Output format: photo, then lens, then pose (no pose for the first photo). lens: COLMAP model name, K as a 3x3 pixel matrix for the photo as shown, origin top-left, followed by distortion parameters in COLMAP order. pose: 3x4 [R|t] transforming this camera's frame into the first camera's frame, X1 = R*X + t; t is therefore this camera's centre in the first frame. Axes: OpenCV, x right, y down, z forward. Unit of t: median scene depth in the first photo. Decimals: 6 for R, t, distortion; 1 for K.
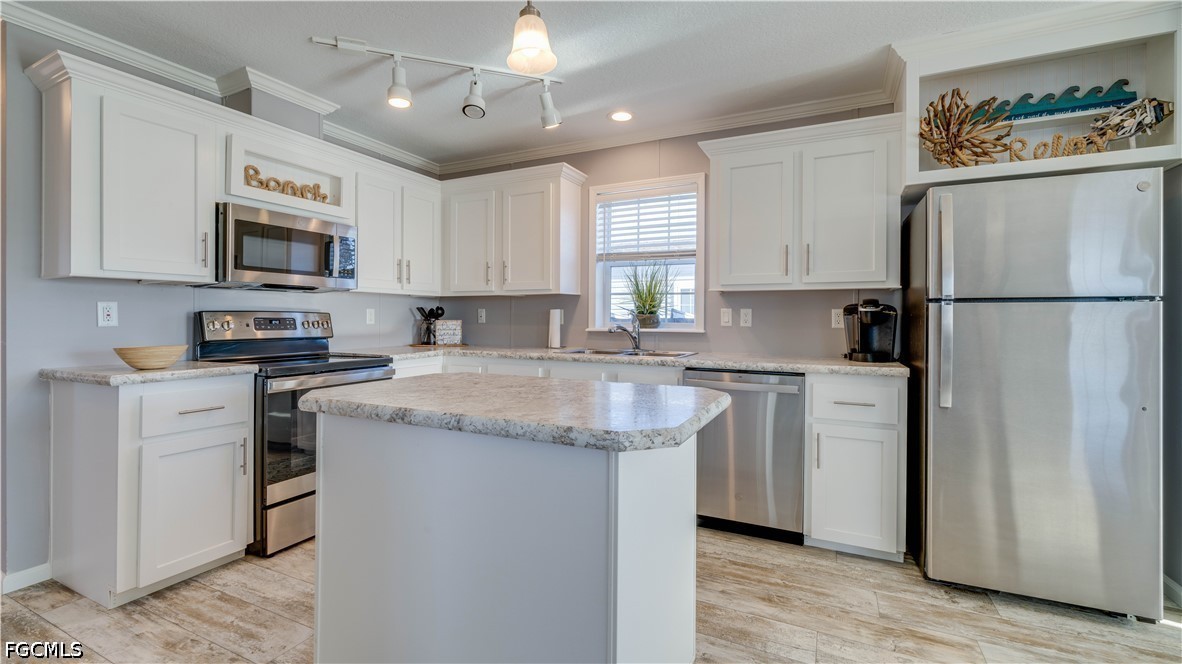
lens RADIAL K [[484.1, 0, 587.0], [0, 484.1, 319.5], [0, 0, 1]] dist [-0.009234, 0.003663]
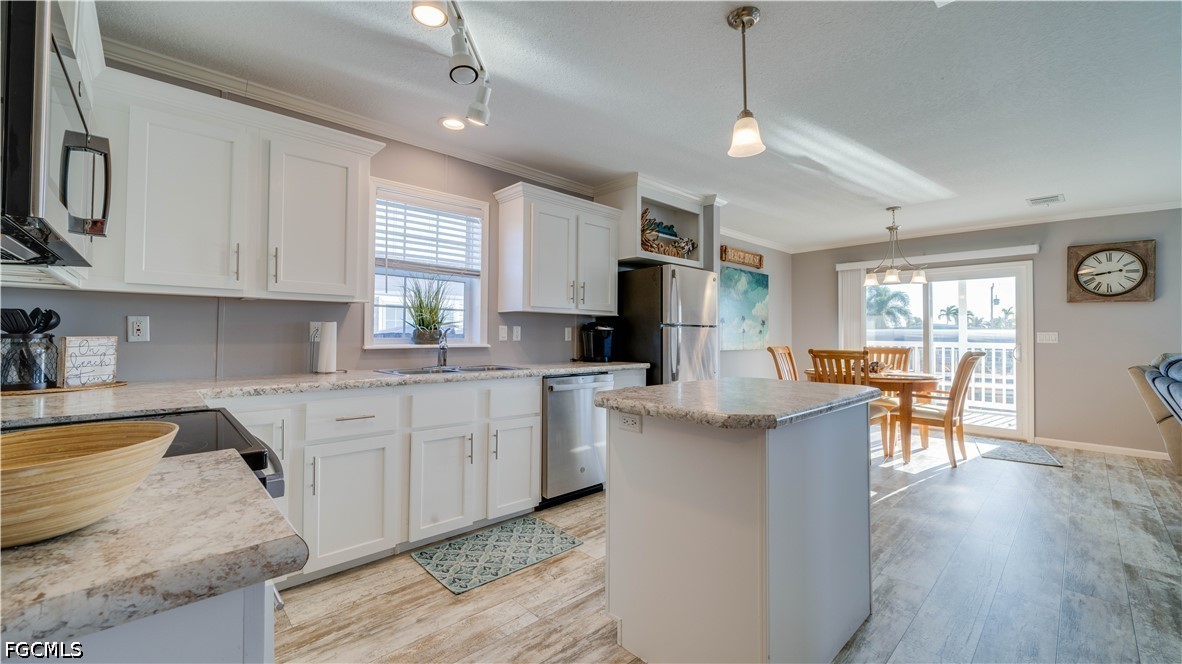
lens RADIAL K [[484.1, 0, 585.1], [0, 484.1, 318.7], [0, 0, 1]] dist [-0.009234, 0.003663]
pose [[0.350059, 0.031943, 0.936183, -0.729225], [-0.000513, 0.999425, -0.033910, -0.000571], [-0.936727, 0.011390, 0.349874, 0.421730]]
